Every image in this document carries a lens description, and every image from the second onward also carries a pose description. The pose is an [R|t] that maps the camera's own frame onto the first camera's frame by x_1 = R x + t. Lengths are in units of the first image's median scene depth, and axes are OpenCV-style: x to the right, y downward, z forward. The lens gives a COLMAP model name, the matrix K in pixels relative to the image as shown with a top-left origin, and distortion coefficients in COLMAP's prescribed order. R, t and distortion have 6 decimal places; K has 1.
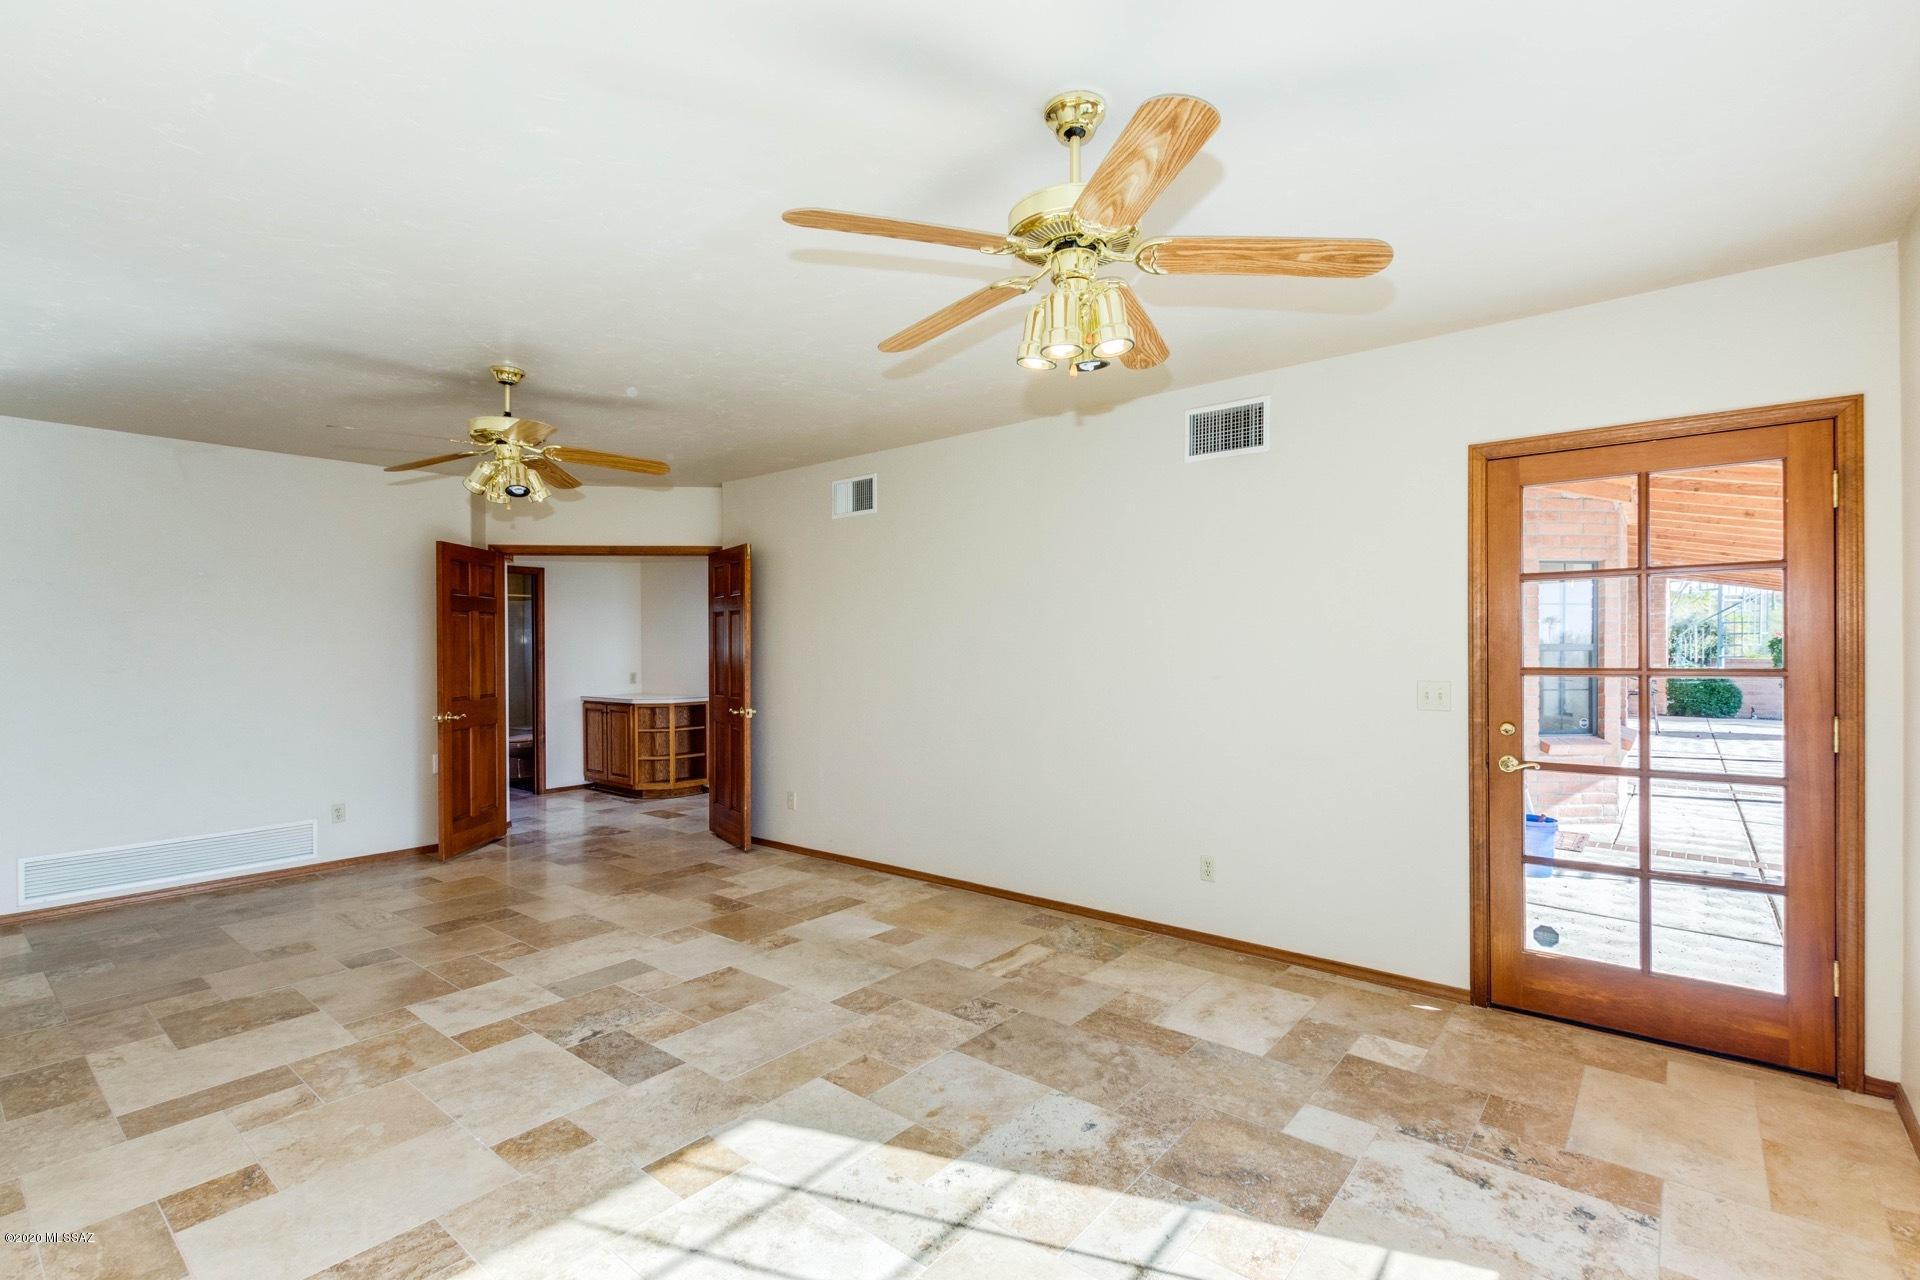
lens RADIAL K [[890.8, 0, 949.1], [0, 890.8, 649.8], [0, 0, 1]] dist [0.002225, -0.000307]
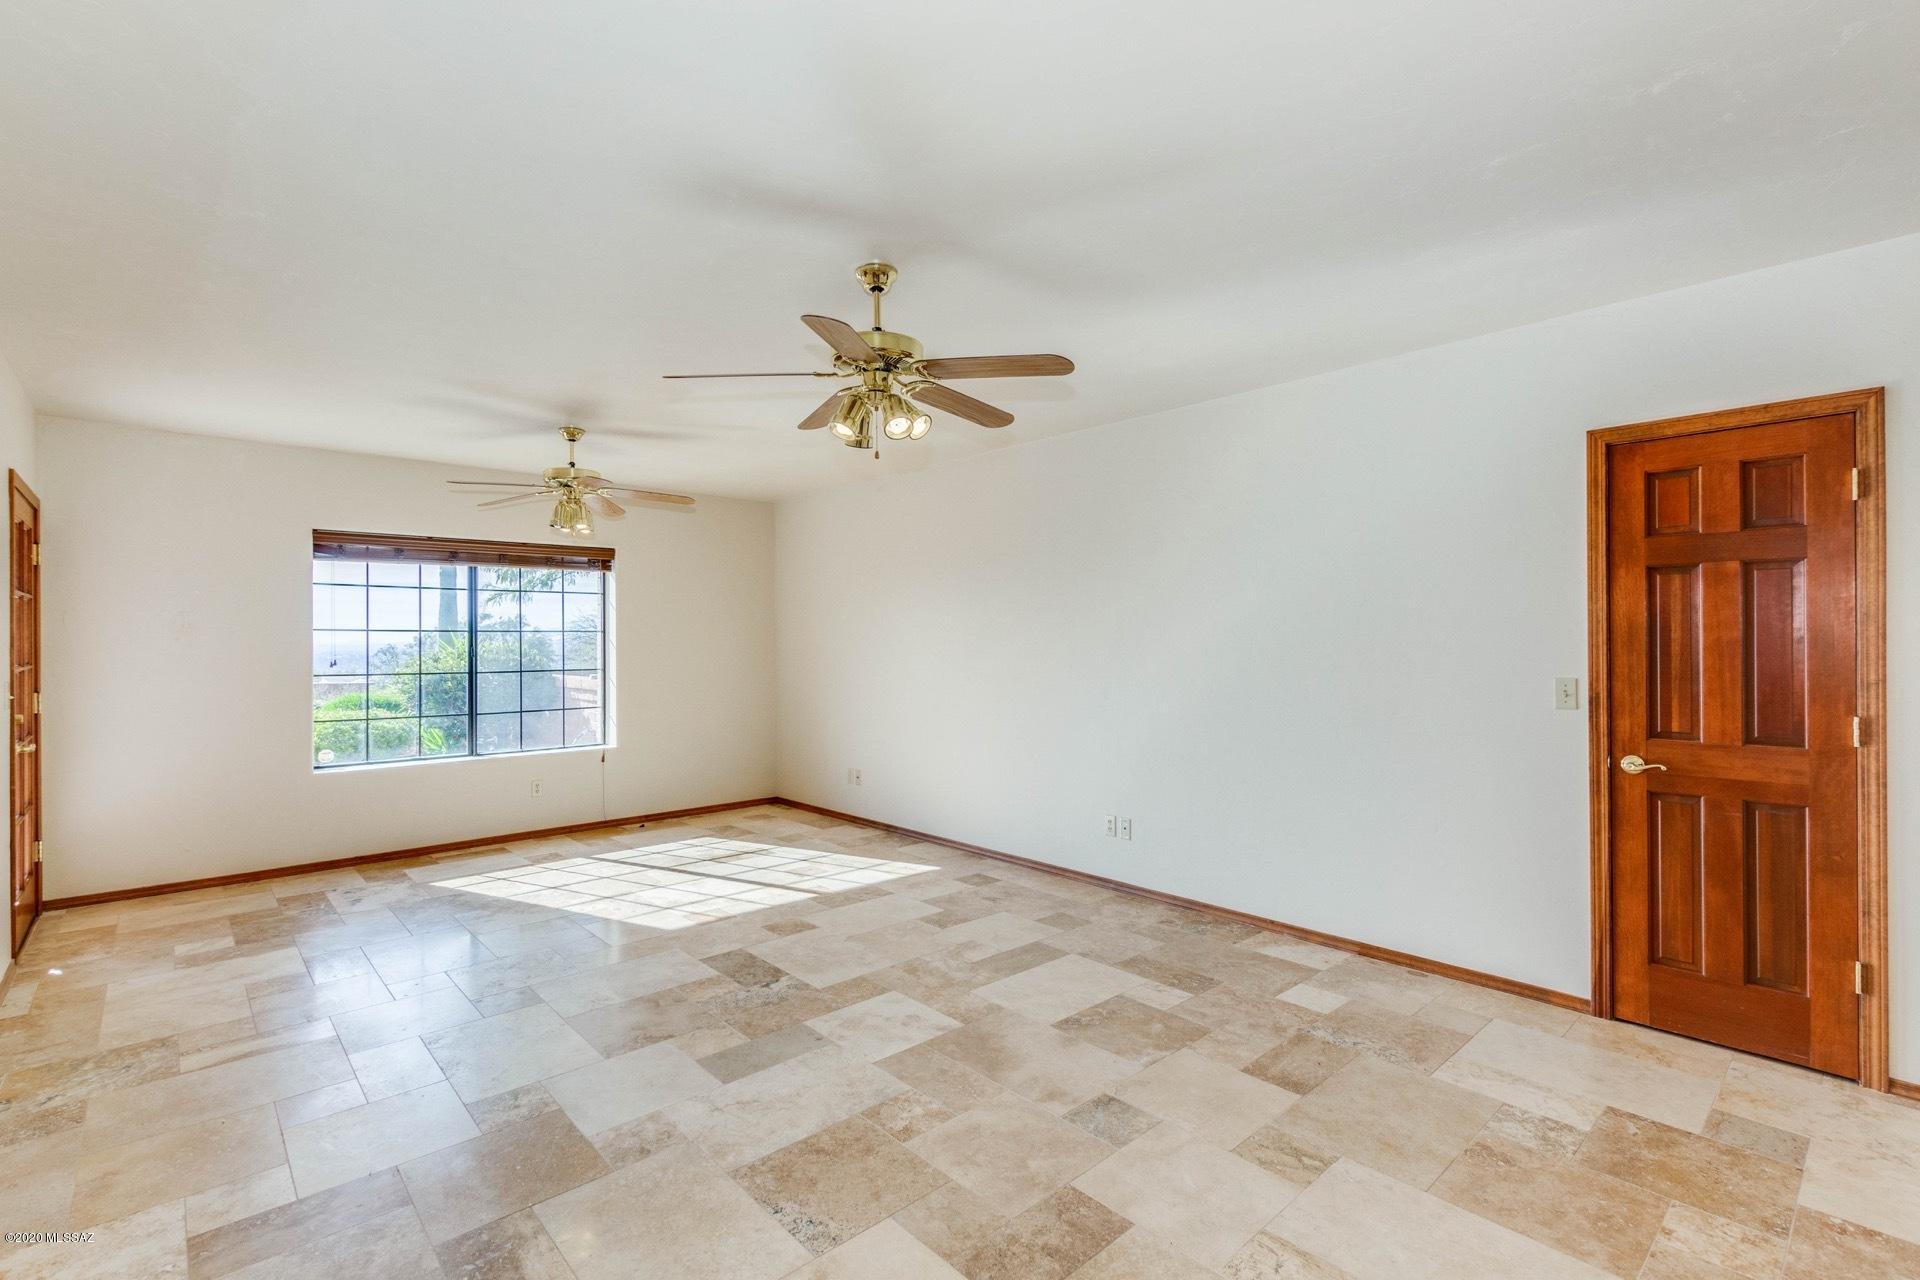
lens RADIAL K [[890.8, 0, 957.0], [0, 890.8, 633.7], [0, 0, 1]] dist [0.002225, -0.000307]
pose [[-0.990961, 0.011888, 0.133620, -0.784699], [0.011362, 0.999924, -0.004698, -0.006631], [-0.133666, -0.003138, -0.991021, 2.071003]]
